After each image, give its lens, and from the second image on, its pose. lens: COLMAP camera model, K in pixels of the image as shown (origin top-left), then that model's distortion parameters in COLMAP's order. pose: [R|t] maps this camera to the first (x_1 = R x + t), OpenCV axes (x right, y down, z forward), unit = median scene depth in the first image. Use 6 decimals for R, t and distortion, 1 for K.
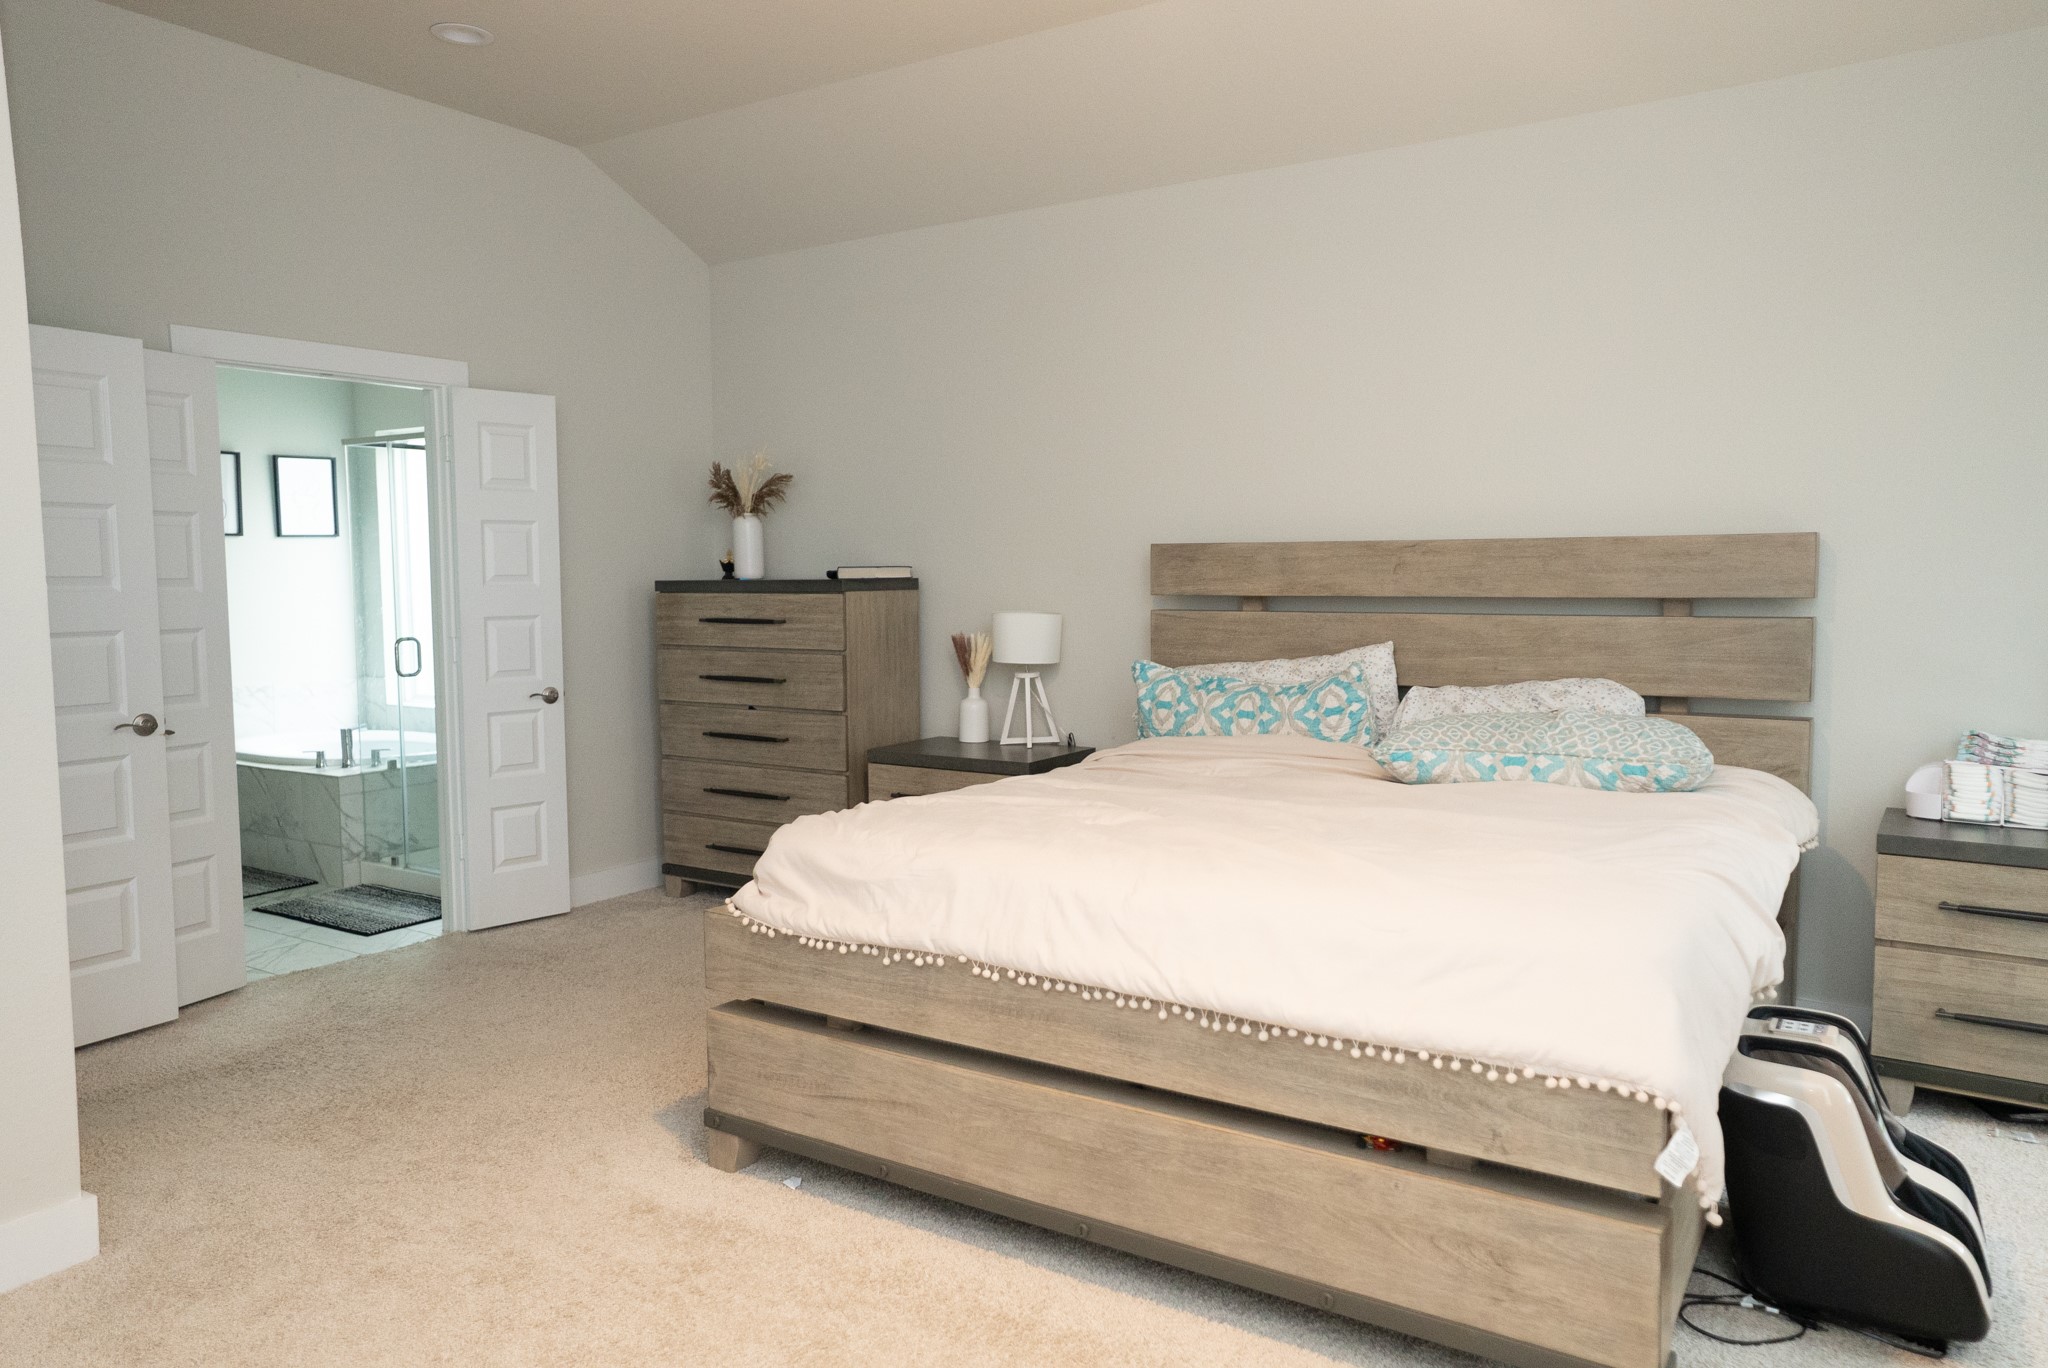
lens RADIAL K [[1420.8, 0, 1025.1], [0, 1420.8, 678.0], [0, 0, 1]] dist [-0.003289, 0.010145]
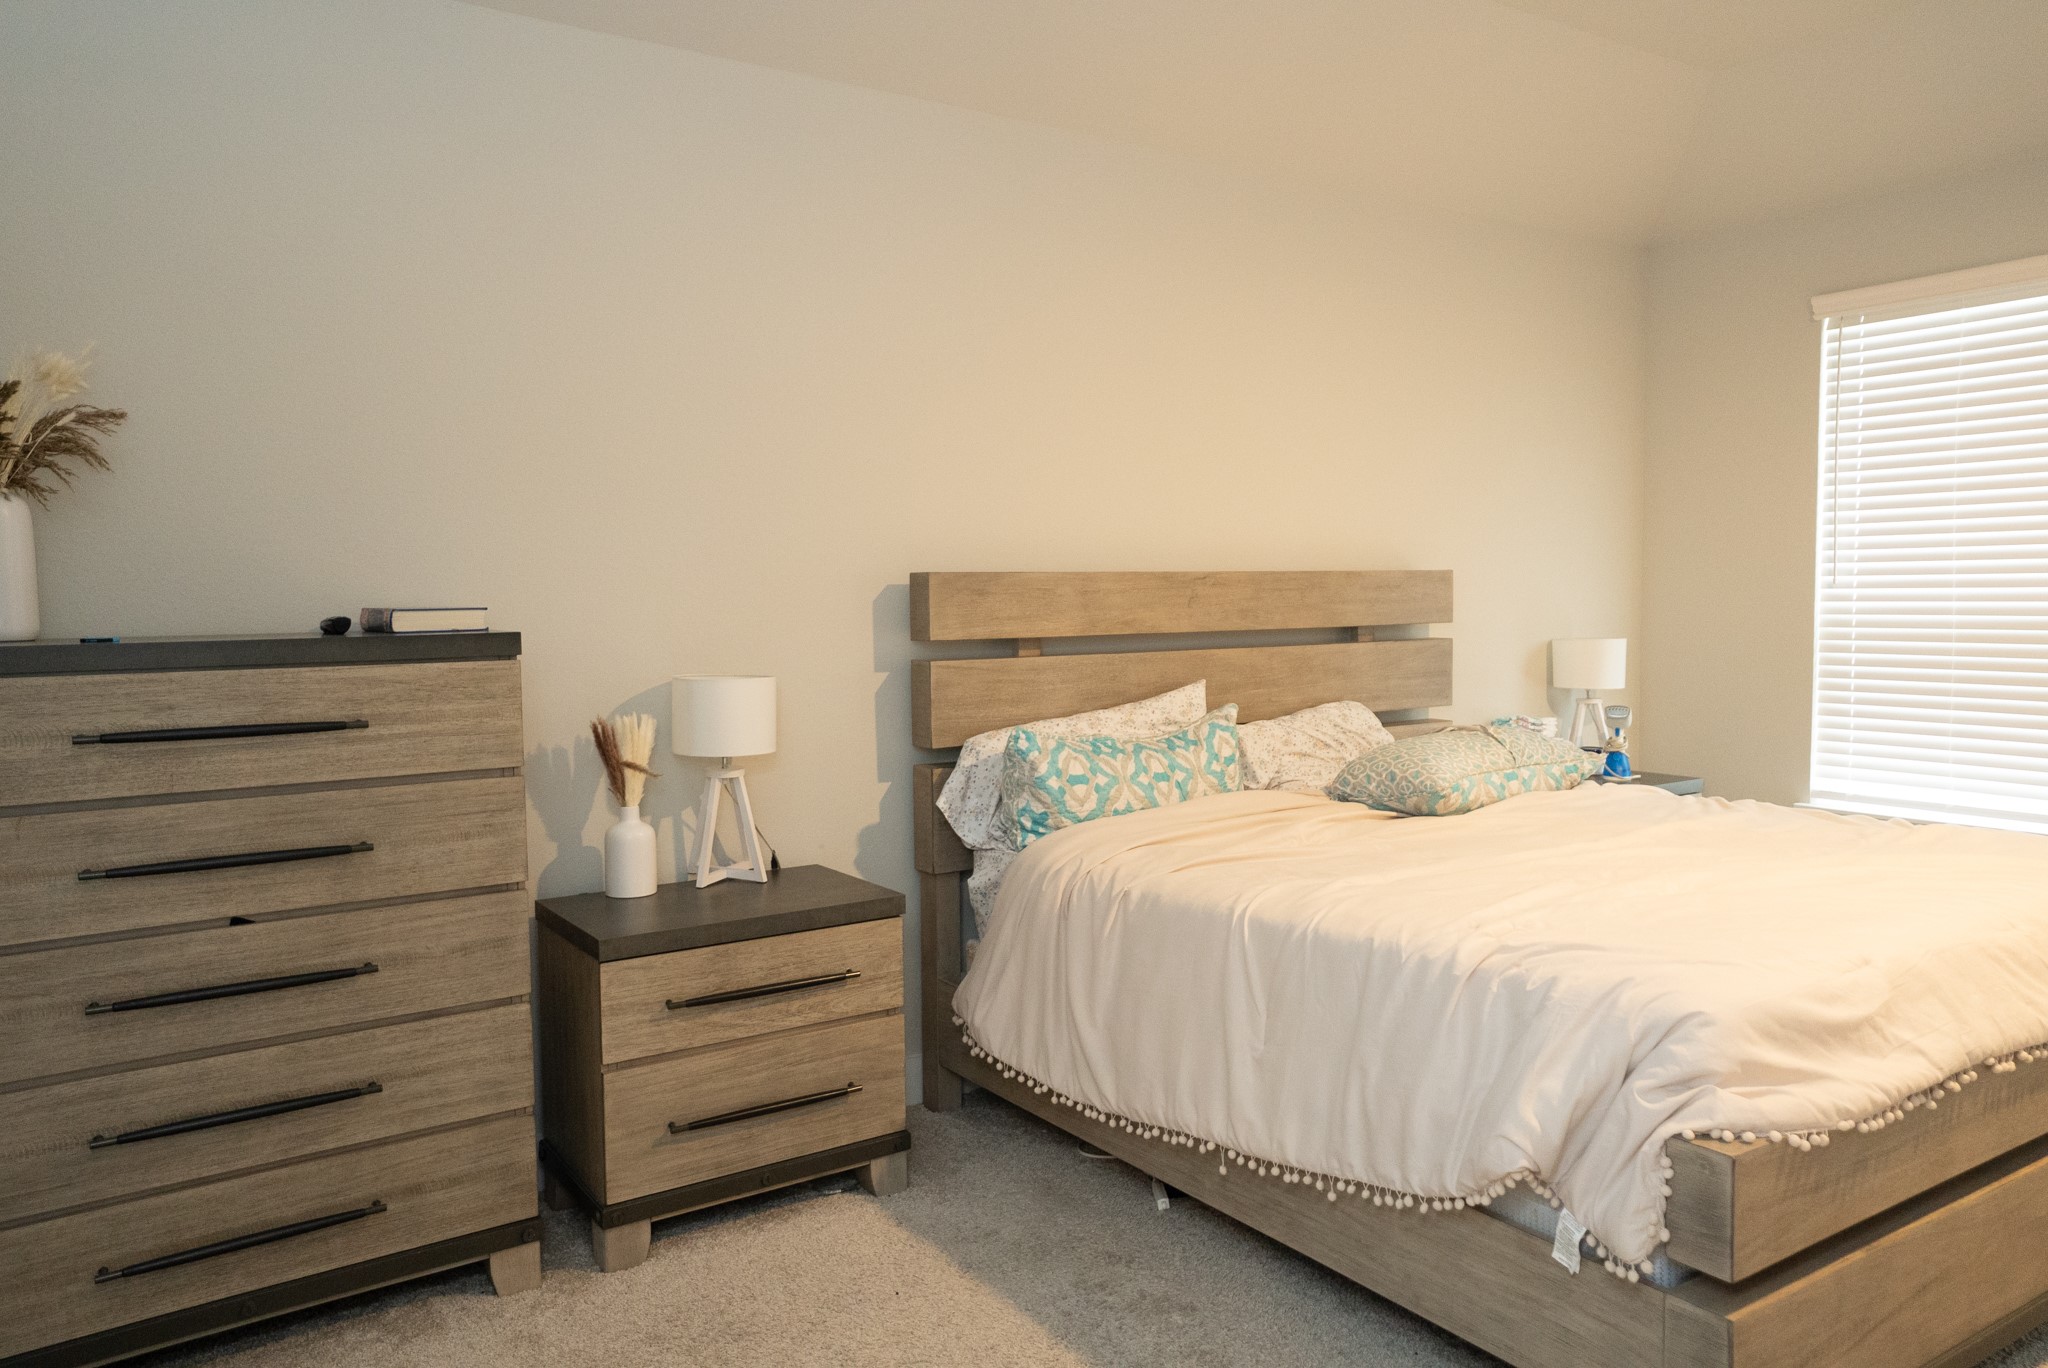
lens RADIAL K [[1420.8, 0, 1027.2], [0, 1420.8, 688.4], [0, 0, 1]] dist [-0.003289, 0.010145]
pose [[0.388490, -0.060516, 0.919464, -0.609259], [0.082837, 0.996094, 0.030559, -0.055348], [-0.917722, 0.064294, 0.391986, 0.704934]]
